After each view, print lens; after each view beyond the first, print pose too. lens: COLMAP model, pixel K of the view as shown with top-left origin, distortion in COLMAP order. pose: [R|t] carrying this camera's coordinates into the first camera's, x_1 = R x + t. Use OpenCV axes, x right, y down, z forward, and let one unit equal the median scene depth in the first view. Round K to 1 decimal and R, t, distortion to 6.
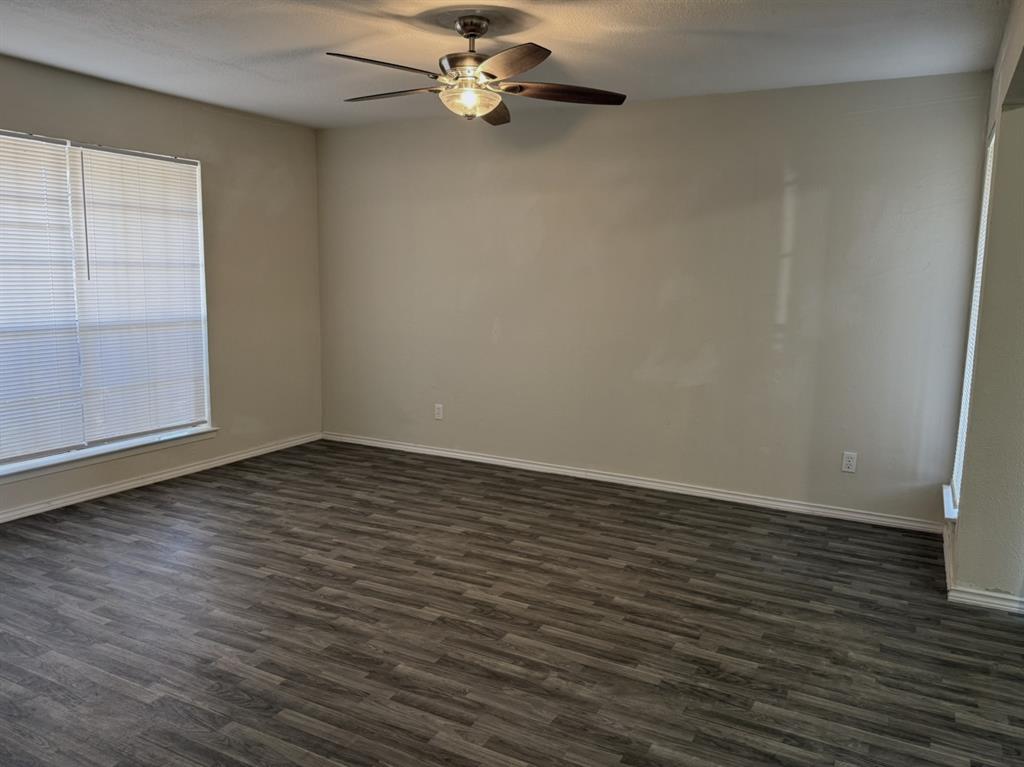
lens RADIAL K [[756.0, 0, 512.0], [0, 756.0, 383.5], [0, 0, 1]] dist [0.067149, -0.100257]
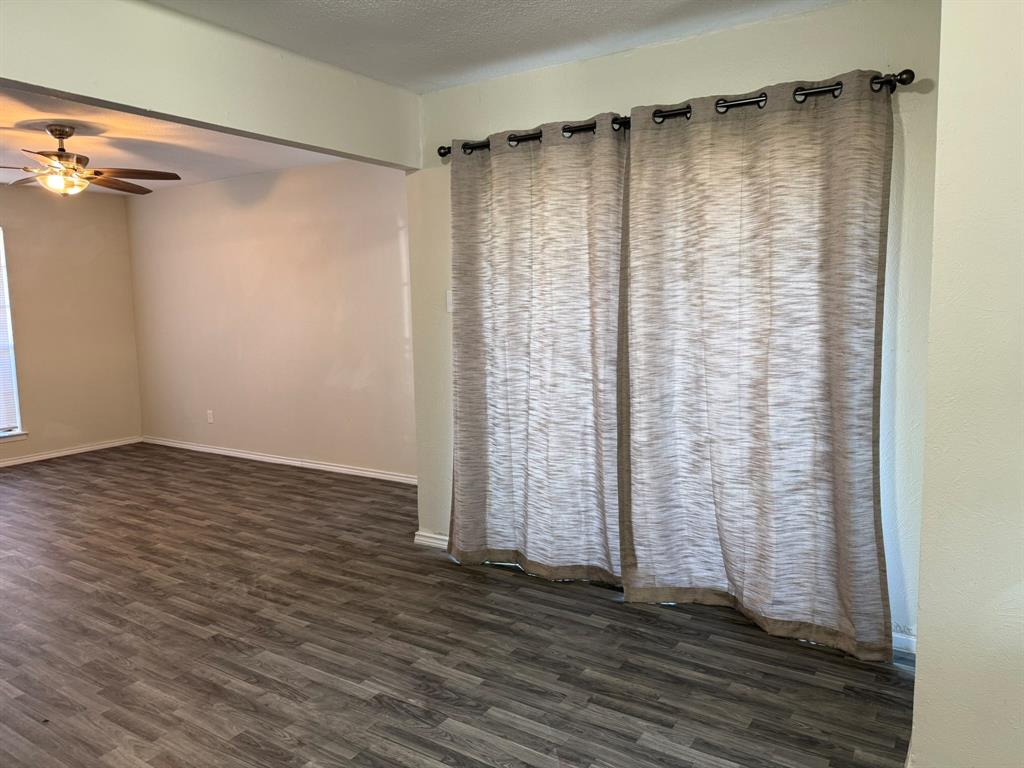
lens RADIAL K [[705.6, 0, 512.0], [0, 705.6, 384.0], [0, 0, 1]] dist [0.159770, -0.280271]
pose [[0.995779, -0.029511, -0.086905, 0.687725], [0.026280, 0.998929, -0.038089, 0.050921], [0.087936, 0.035644, 0.995488, -0.167950]]
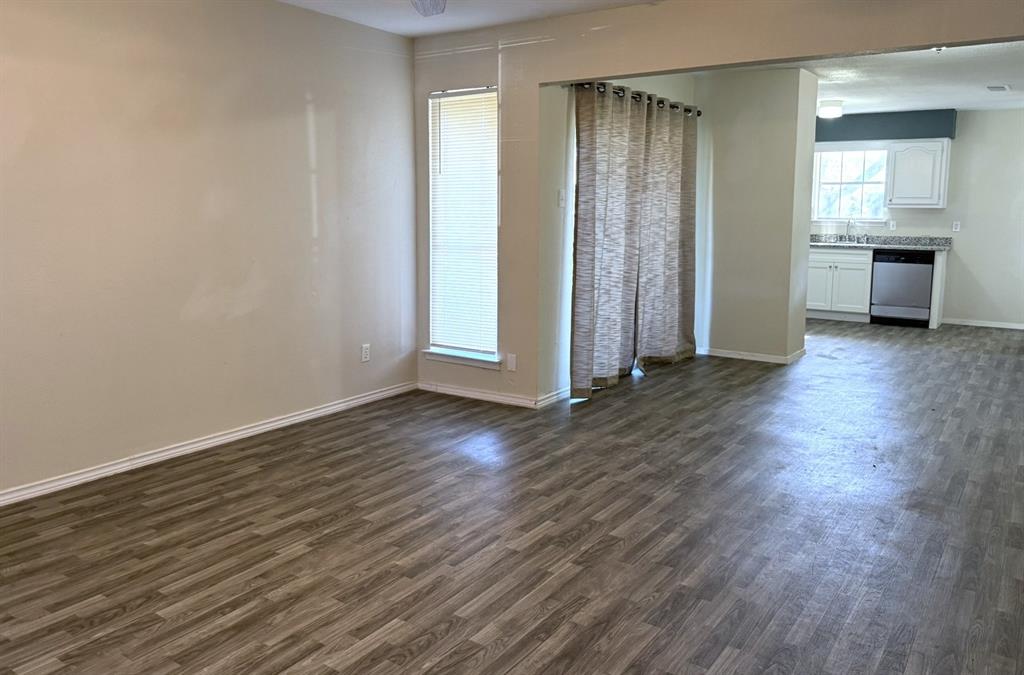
lens RADIAL K [[792.0, 0, 485.3], [0, 792.0, 299.2], [0, 0, 1]] dist [0.006789, -0.007007]
pose [[0.128278, -0.139656, 0.981856, -0.747138], [0.139434, 0.982741, 0.121565, -0.103492], [-0.981887, 0.121310, 0.145537, 0.687582]]
